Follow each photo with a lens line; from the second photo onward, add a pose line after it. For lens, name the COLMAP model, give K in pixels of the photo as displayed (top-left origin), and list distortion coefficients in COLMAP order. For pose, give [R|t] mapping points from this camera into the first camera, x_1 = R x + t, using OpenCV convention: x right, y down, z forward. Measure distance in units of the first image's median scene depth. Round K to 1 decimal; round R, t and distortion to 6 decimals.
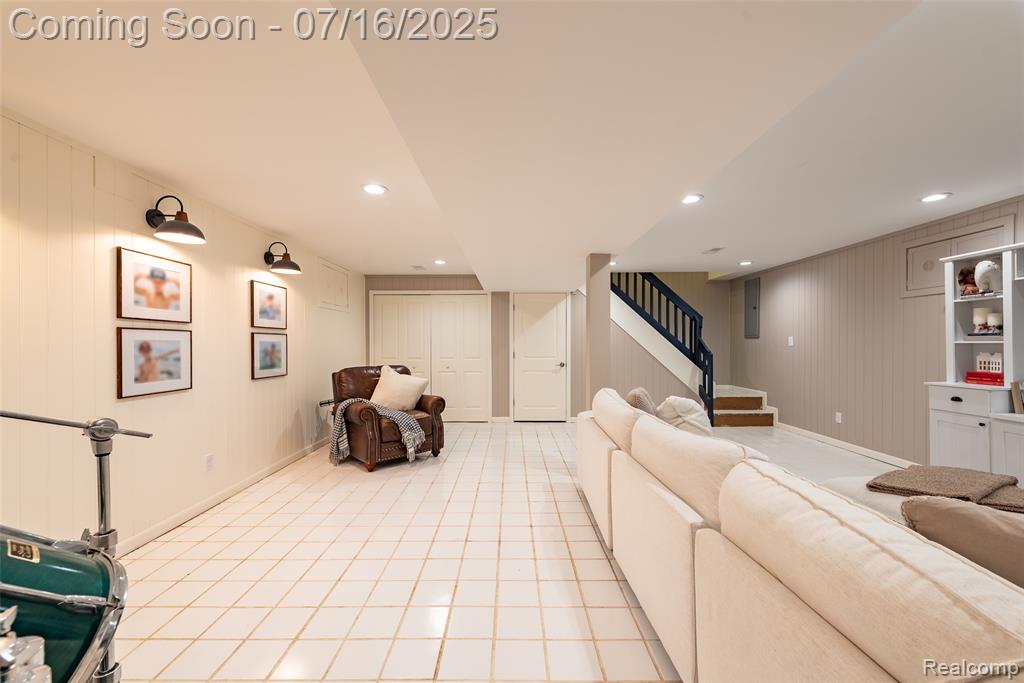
lens RADIAL K [[395.5, 0, 510.6], [0, 395.5, 344.0], [0, 0, 1]] dist [0.004162, -0.000309]
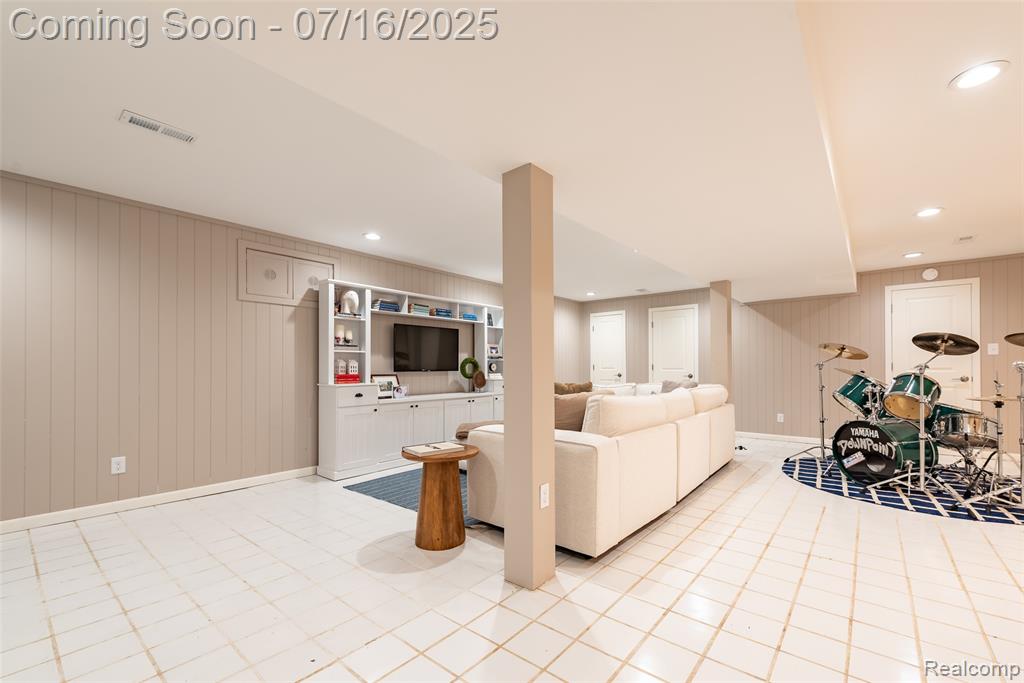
lens RADIAL K [[420.0, 0, 543.6], [0, 420.0, 365.7], [0, 0, 1]] dist [0.000489, -0.000268]
pose [[-0.792542, 0.009156, 0.609748, -0.094289], [0.006337, 0.999957, -0.006779, 0.029575], [-0.609784, -0.001509, -0.792566, 0.904197]]
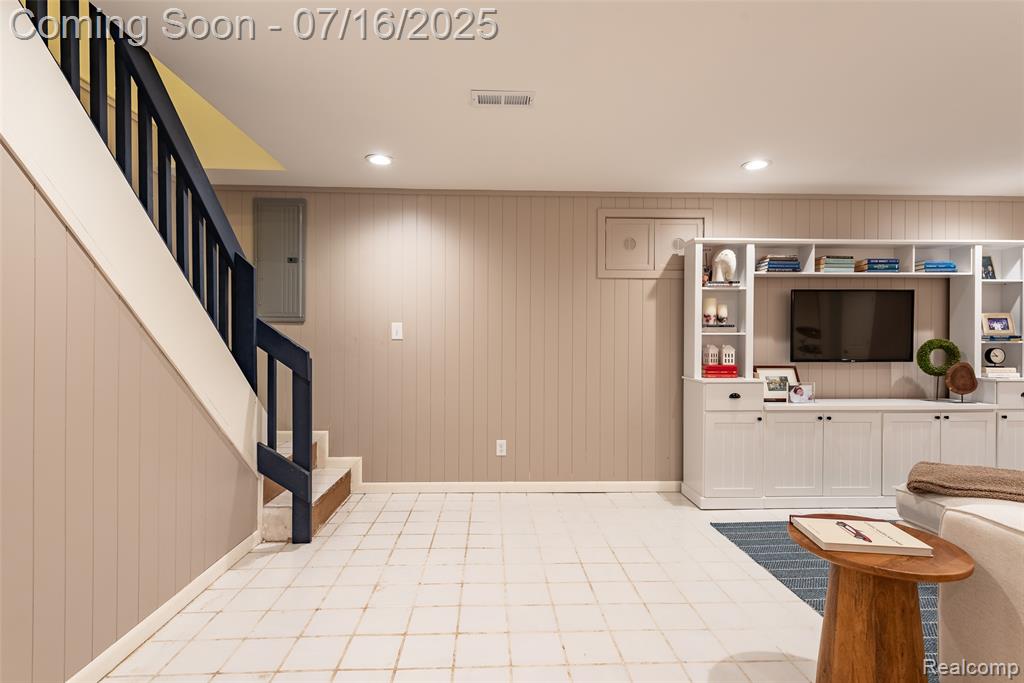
lens RADIAL K [[494.9, 0, 512.6], [0, 494.9, 344.3], [0, 0, 1]] dist [0.025812, -0.012825]
pose [[-0.042528, -0.002398, 0.999092, 0.003338], [-0.001381, 0.999996, 0.002342, 0.009756], [-0.999094, -0.001280, -0.042532, 0.822692]]
